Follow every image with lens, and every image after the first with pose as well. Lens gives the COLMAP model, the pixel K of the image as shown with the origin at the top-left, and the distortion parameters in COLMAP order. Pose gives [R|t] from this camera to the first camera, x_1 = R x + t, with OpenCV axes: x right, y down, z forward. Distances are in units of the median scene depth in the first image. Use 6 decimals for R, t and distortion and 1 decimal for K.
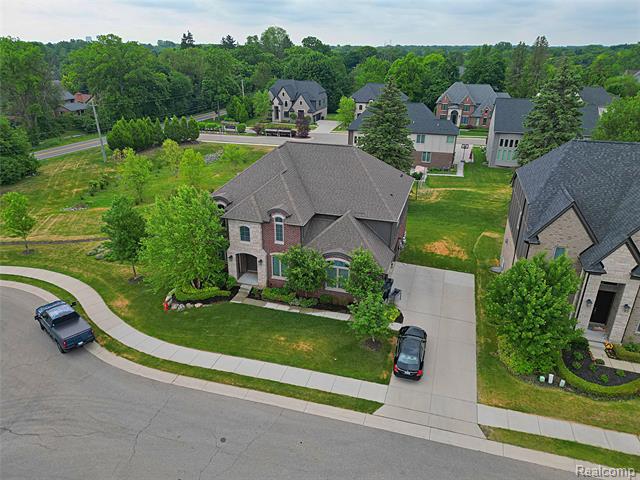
lens RADIAL K [[446.7, 0, 320.5], [0, 446.7, 240.4], [0, 0, 1]] dist [0.069577, -0.061993]
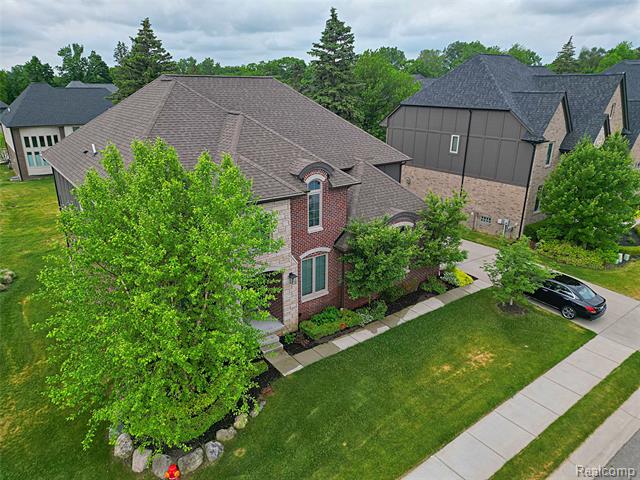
lens RADIAL K [[446.7, 0, 319.7], [0, 446.7, 240.4], [0, 0, 1]] dist [0.069577, -0.061993]
pose [[0.590170, -0.271688, 0.760187, -0.496826], [0.316888, 0.944050, 0.091385, -0.029591], [-0.742483, 0.186961, 0.643245, 0.636128]]
